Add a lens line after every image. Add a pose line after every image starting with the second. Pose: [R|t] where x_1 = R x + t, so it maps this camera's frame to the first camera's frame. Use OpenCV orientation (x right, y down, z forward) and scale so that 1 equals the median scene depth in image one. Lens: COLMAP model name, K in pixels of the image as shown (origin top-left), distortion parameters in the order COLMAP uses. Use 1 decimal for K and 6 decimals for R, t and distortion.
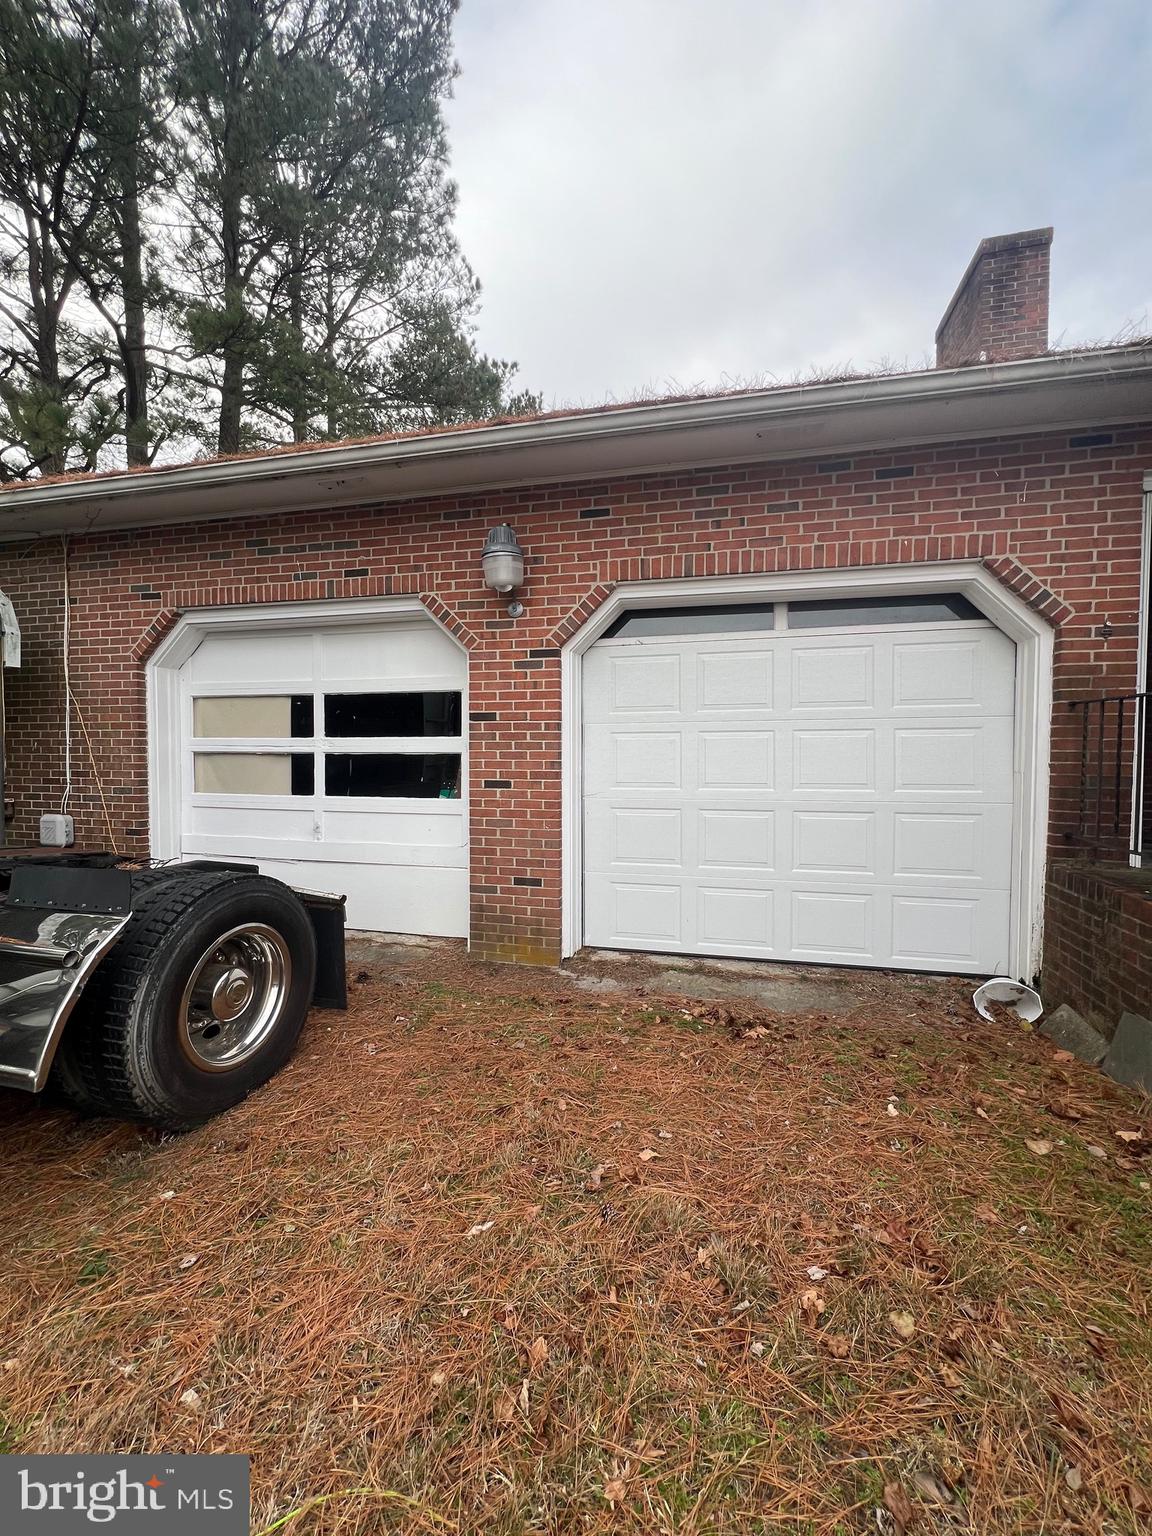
lens RADIAL K [[615.3, 0, 579.9], [0, 615.3, 767.0], [0, 0, 1]] dist [-0.000991, 0.000242]
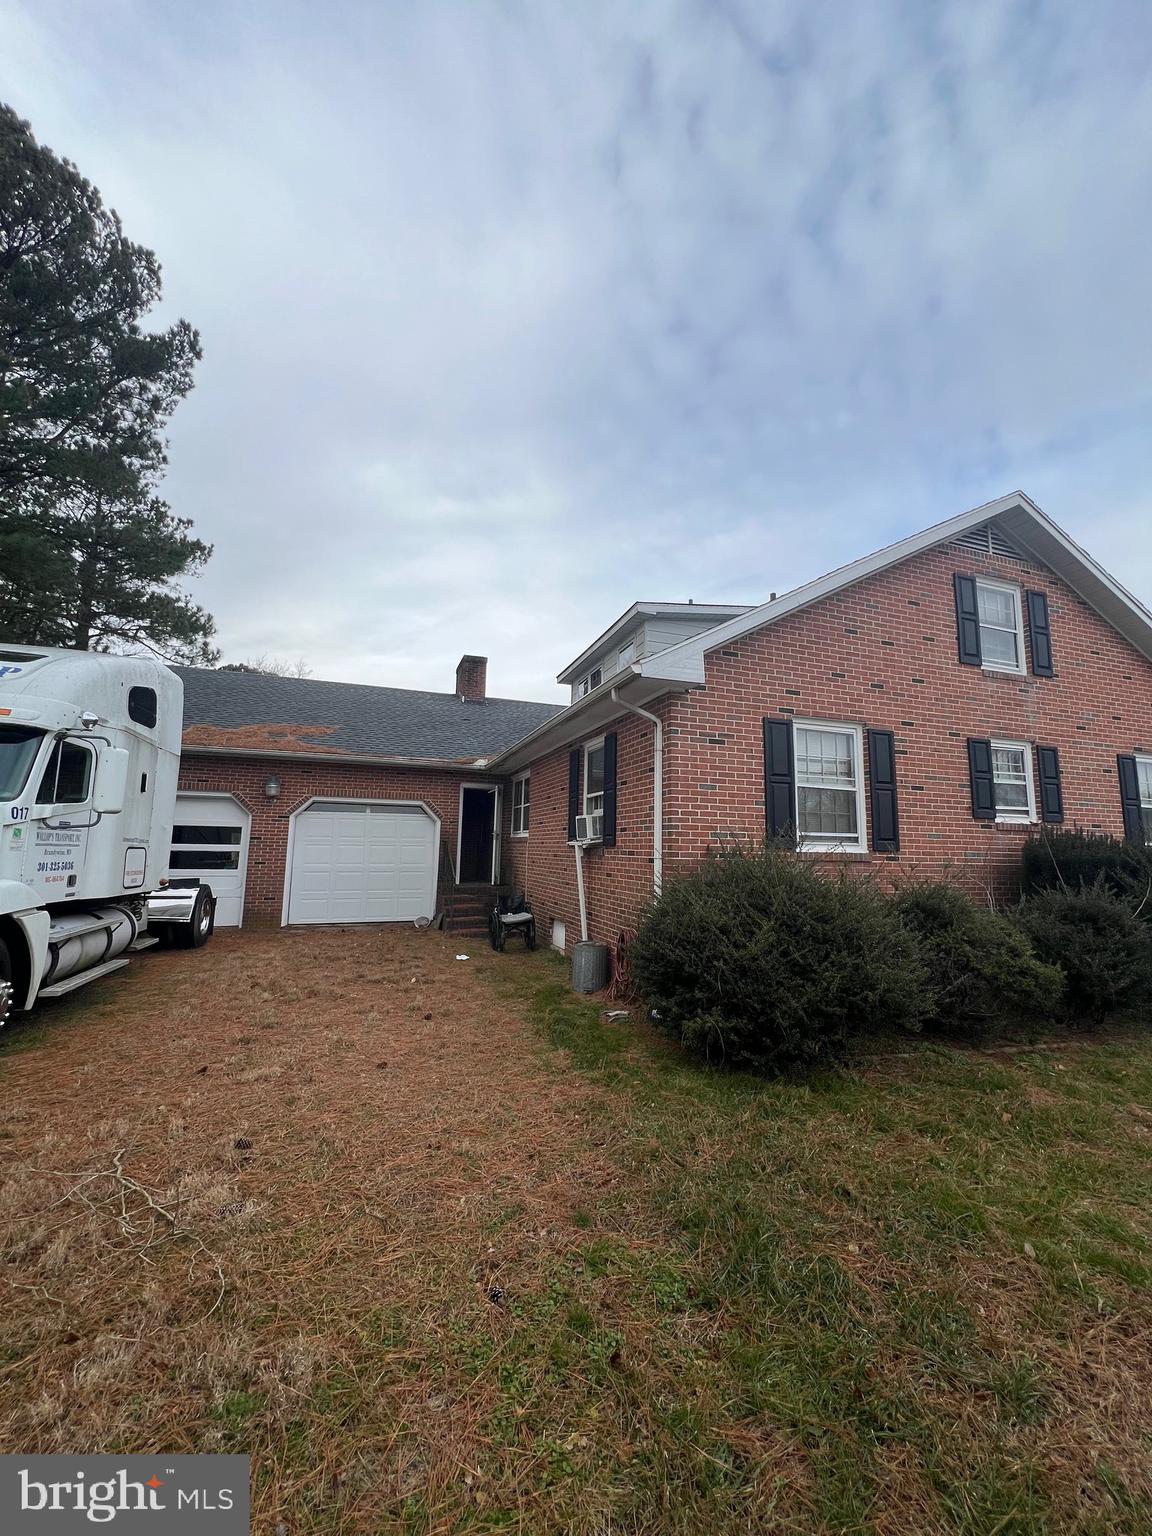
lens RADIAL K [[615.3, 0, 579.9], [0, 615.3, 767.0], [0, 0, 1]] dist [-0.000991, 0.000242]
pose [[0.839531, 0.089161, 0.535945, -0.420282], [0.001138, 0.986152, -0.165840, 0.059351], [-0.543310, 0.139838, 0.827804, -1.996500]]
